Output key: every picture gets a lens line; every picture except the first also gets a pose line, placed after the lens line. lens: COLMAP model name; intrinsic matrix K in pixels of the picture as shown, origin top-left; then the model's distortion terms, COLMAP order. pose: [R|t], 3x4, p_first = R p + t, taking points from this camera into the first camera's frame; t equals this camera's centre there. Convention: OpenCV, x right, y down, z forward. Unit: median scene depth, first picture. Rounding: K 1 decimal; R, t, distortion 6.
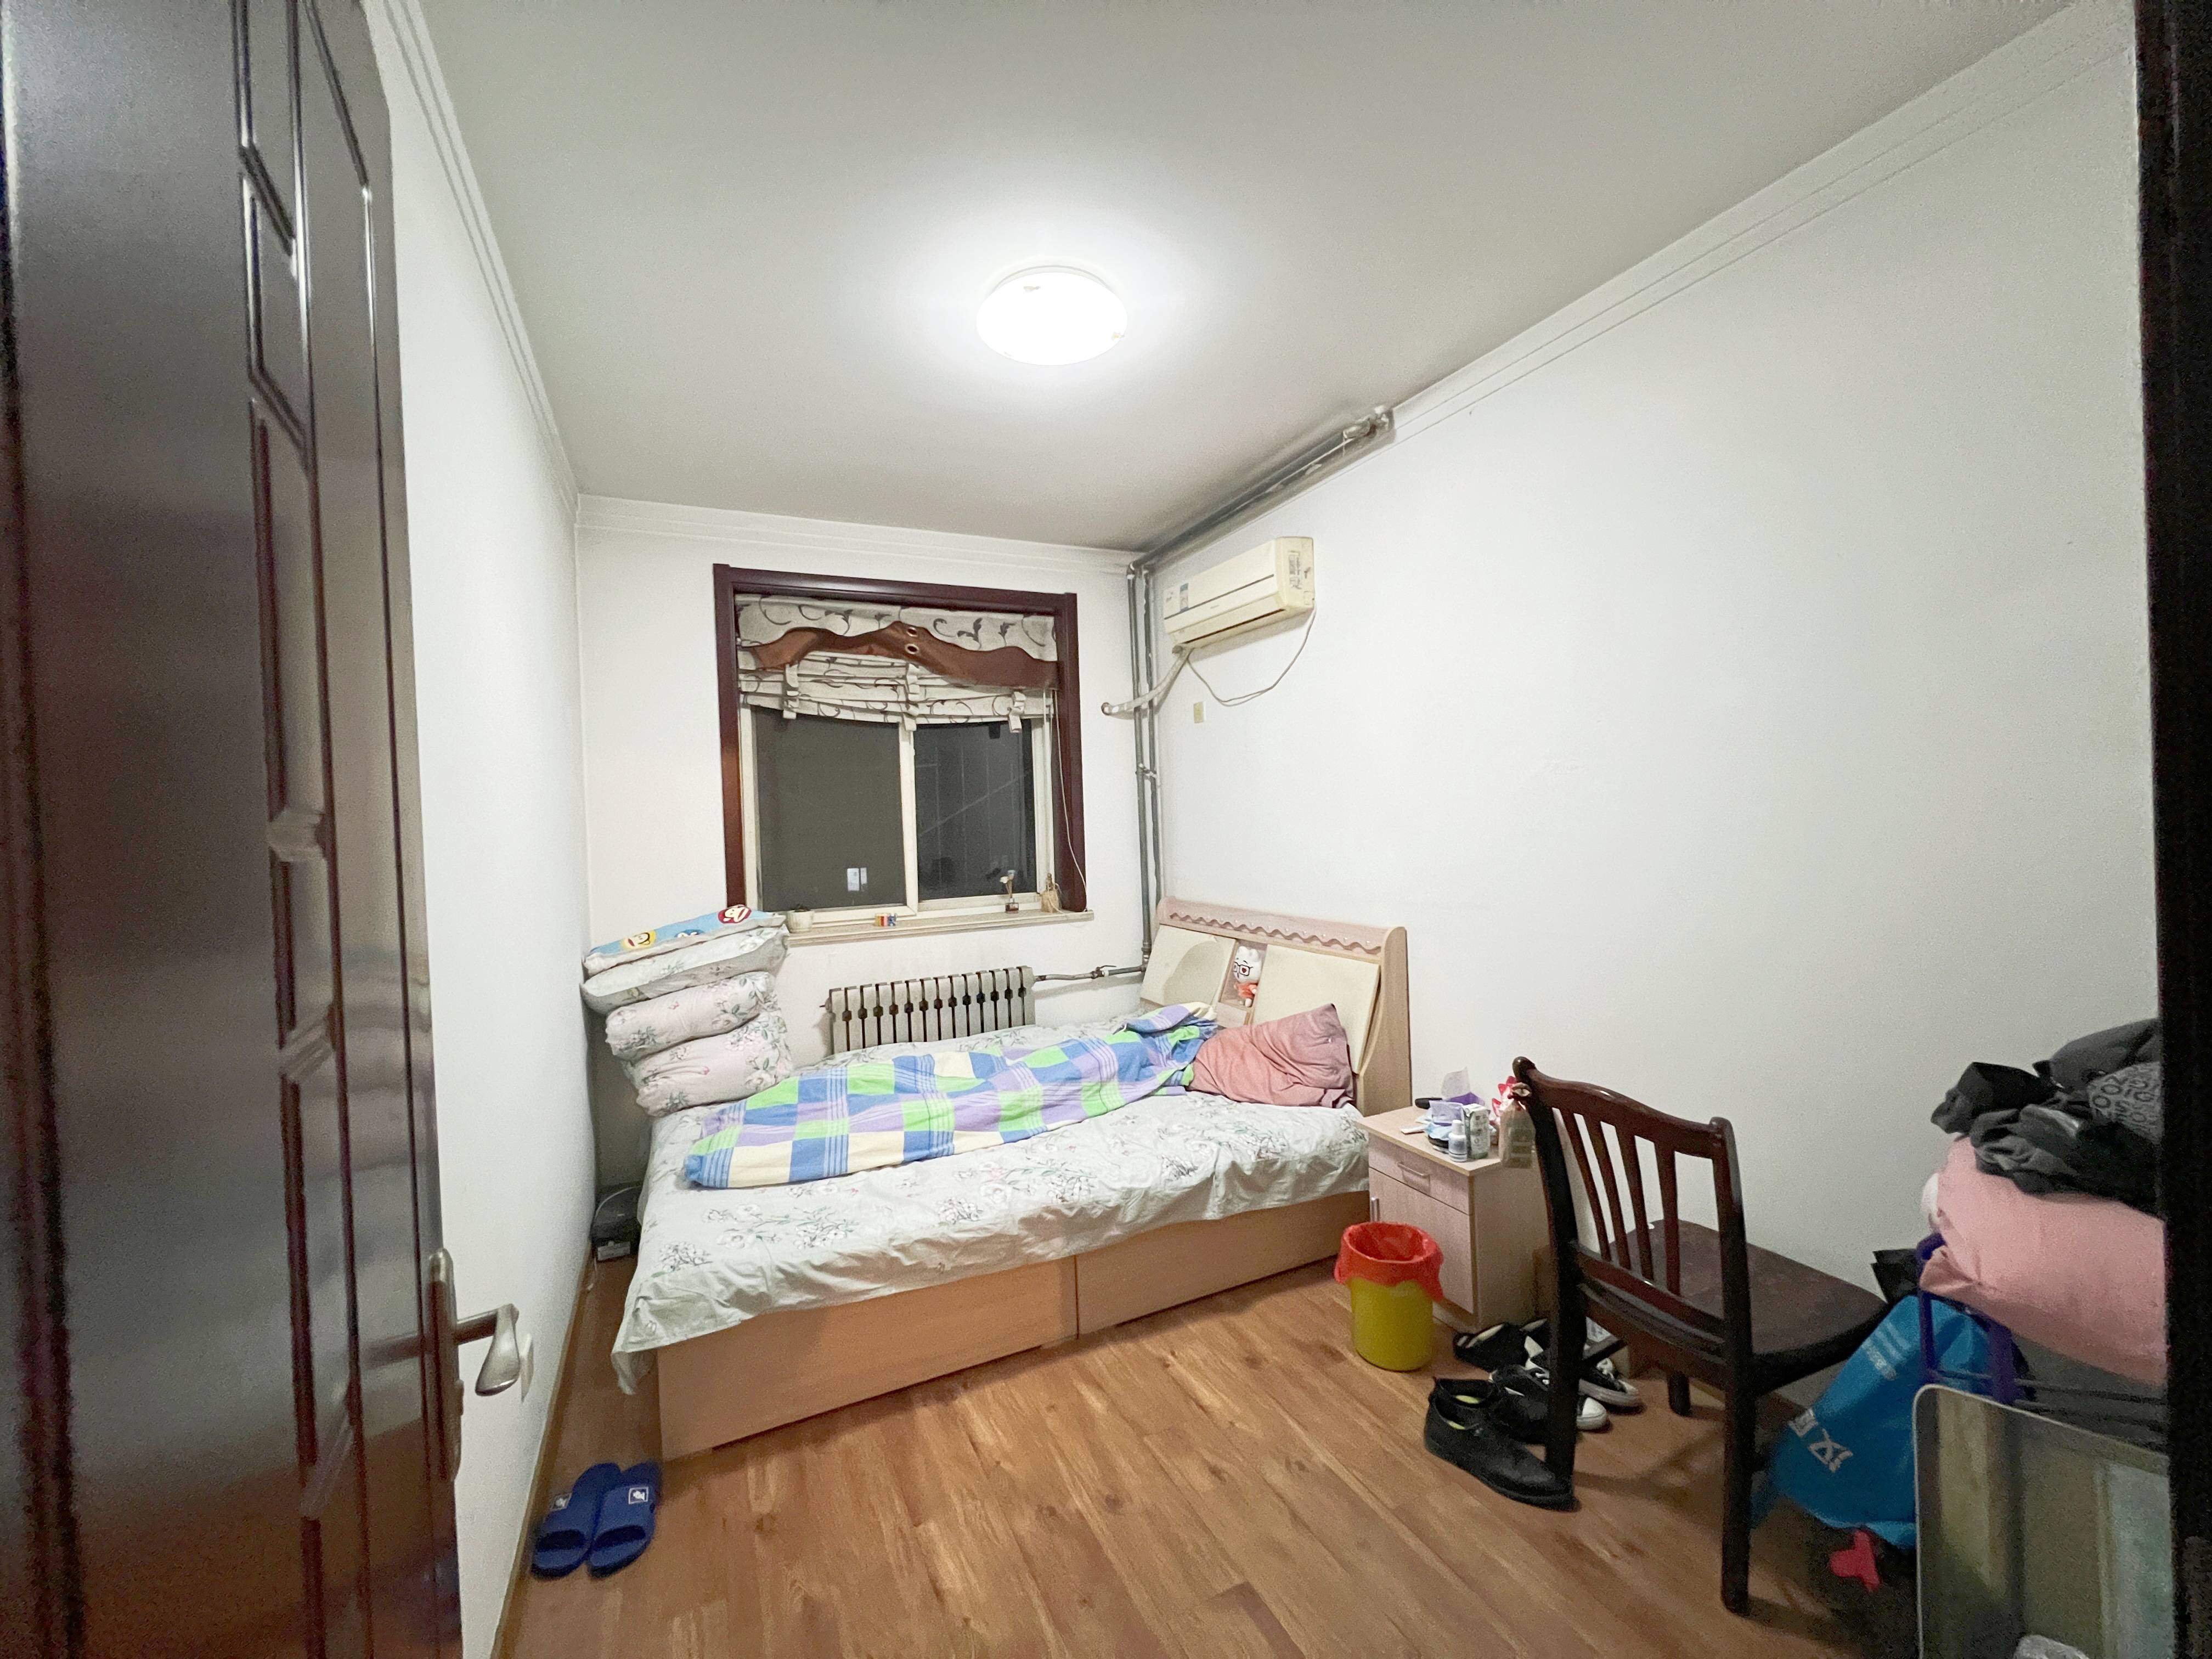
lens RADIAL K [[880.7, 0, 1105.8], [0, 880.7, 823.4], [0, 0, 1]] dist [-0.001980, 0.000516]
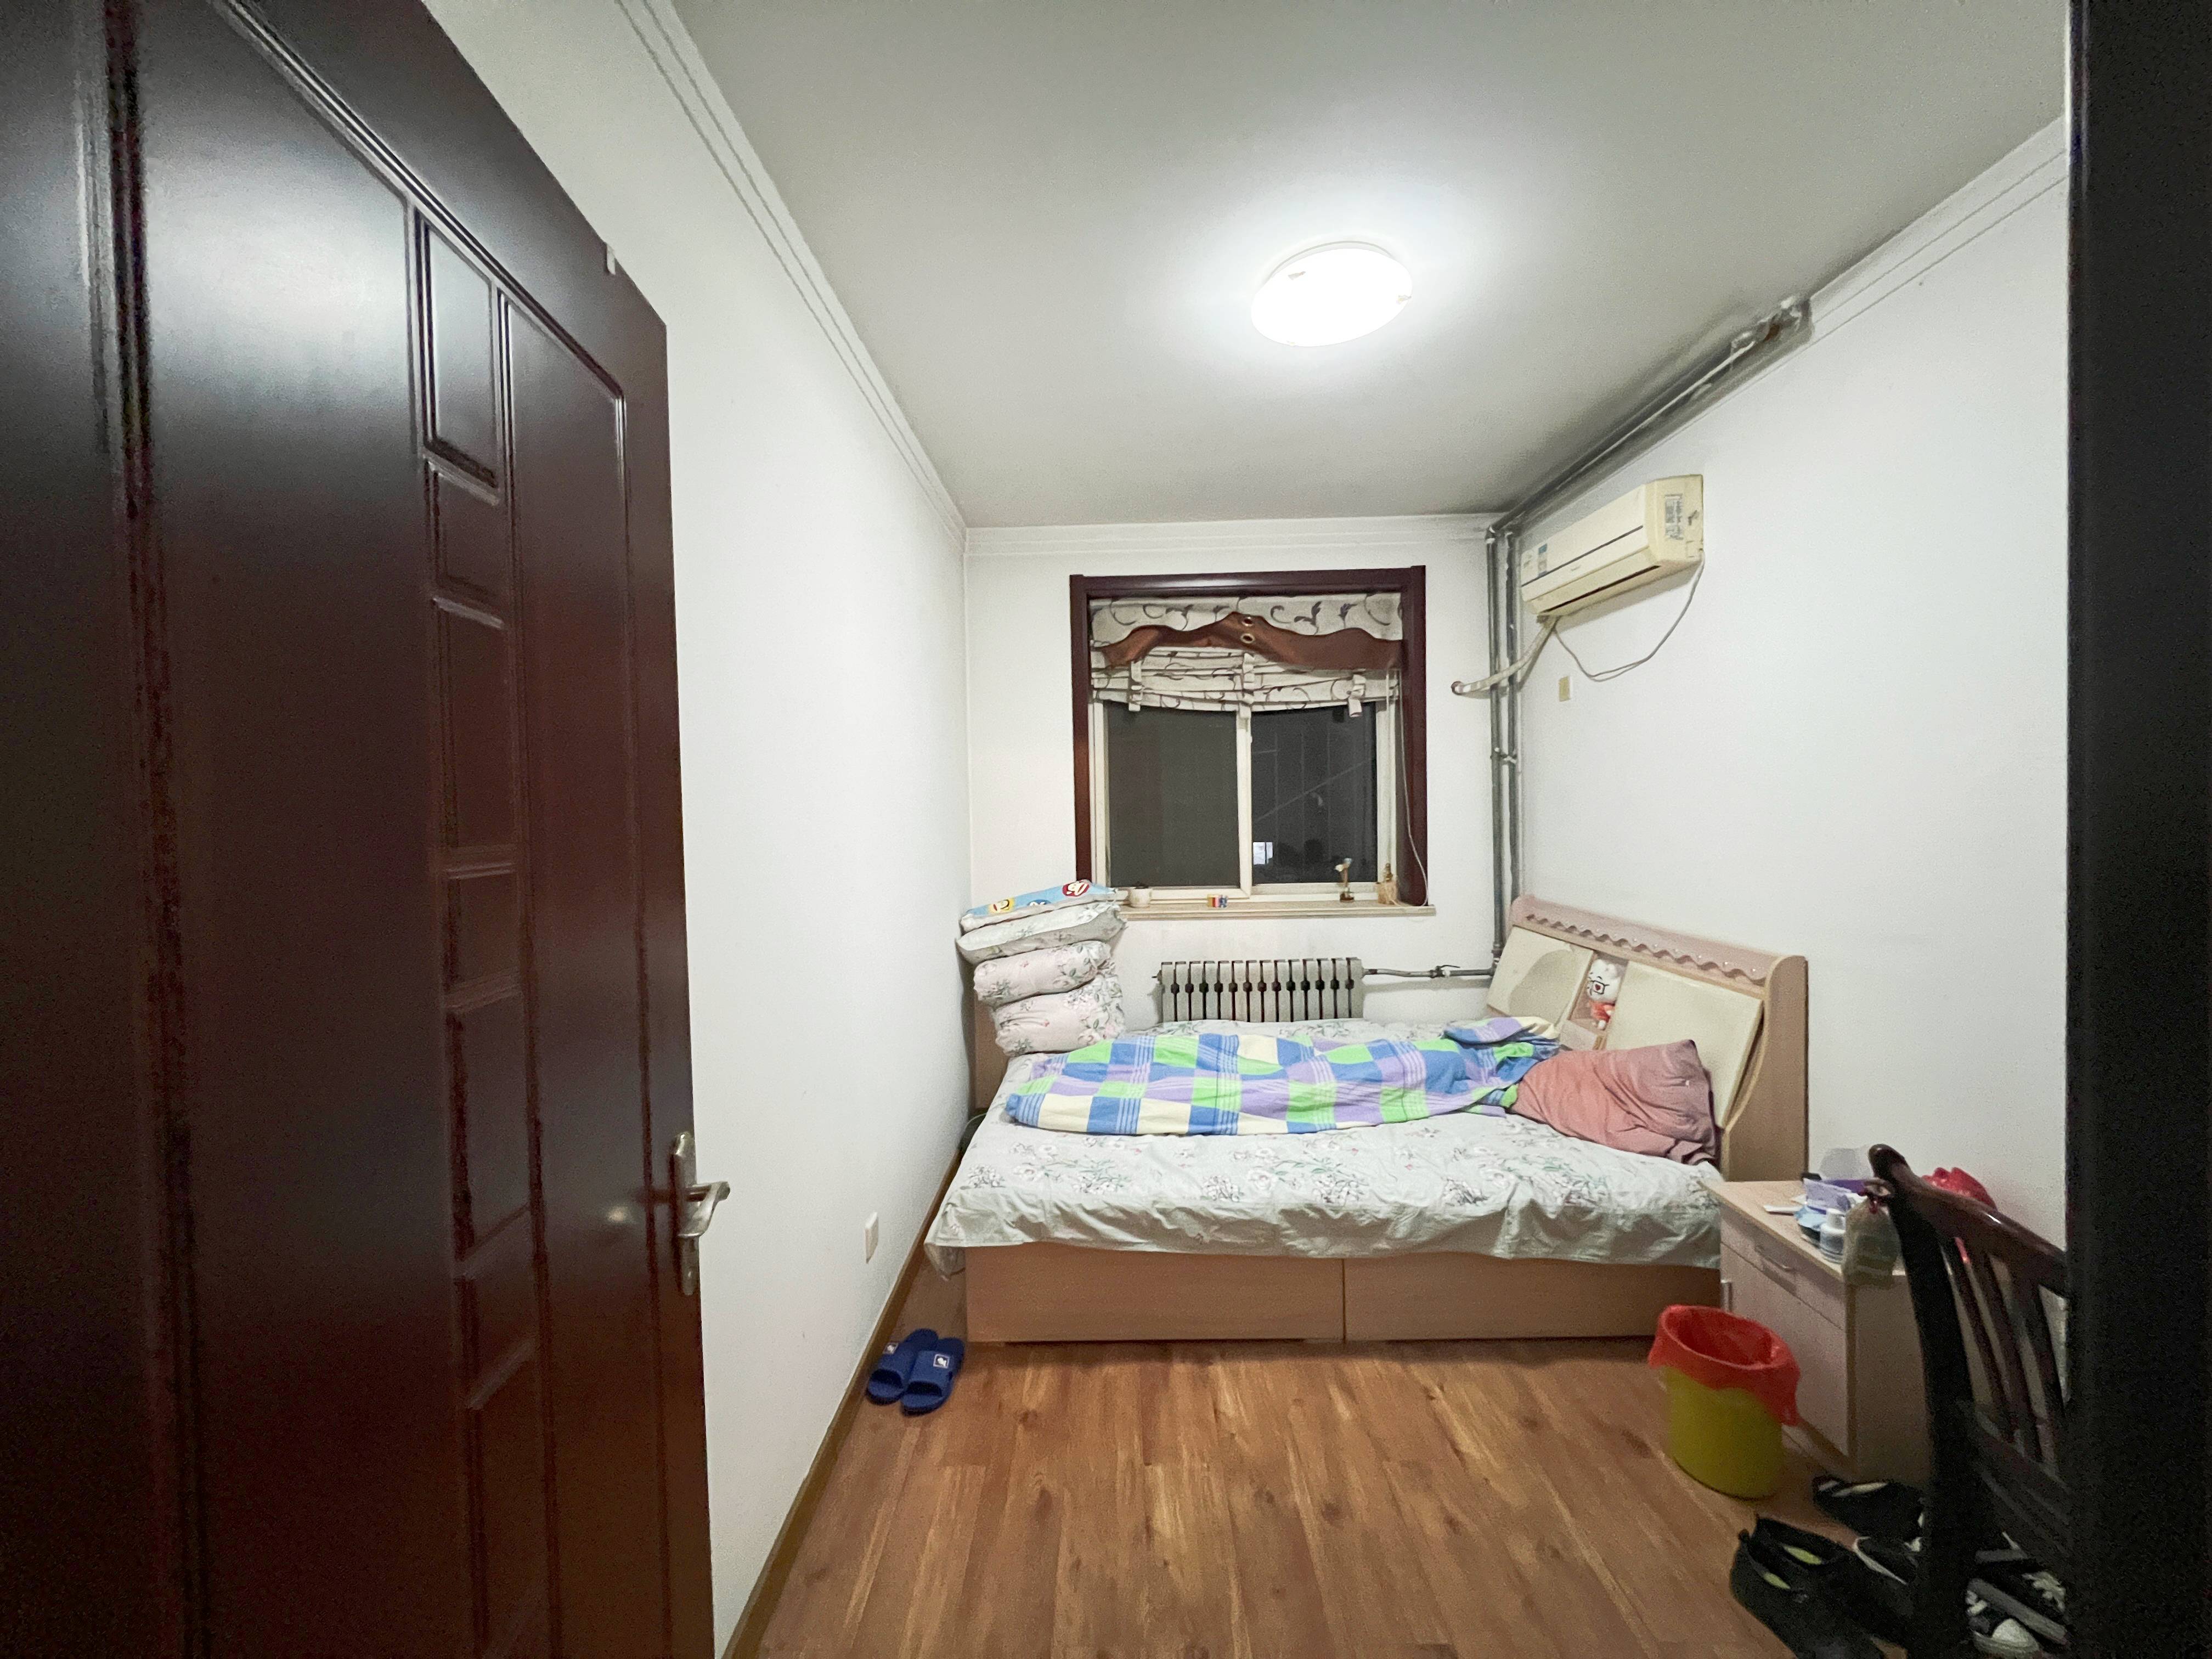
lens RADIAL K [[880.7, 0, 1105.3], [0, 880.7, 821.7], [0, 0, 1]] dist [-0.001980, 0.000516]
pose [[0.895734, 0.026647, -0.443791, 0.124226], [-0.014951, 0.999443, 0.029834, -0.018466], [0.444339, -0.020088, 0.895634, 0.010416]]
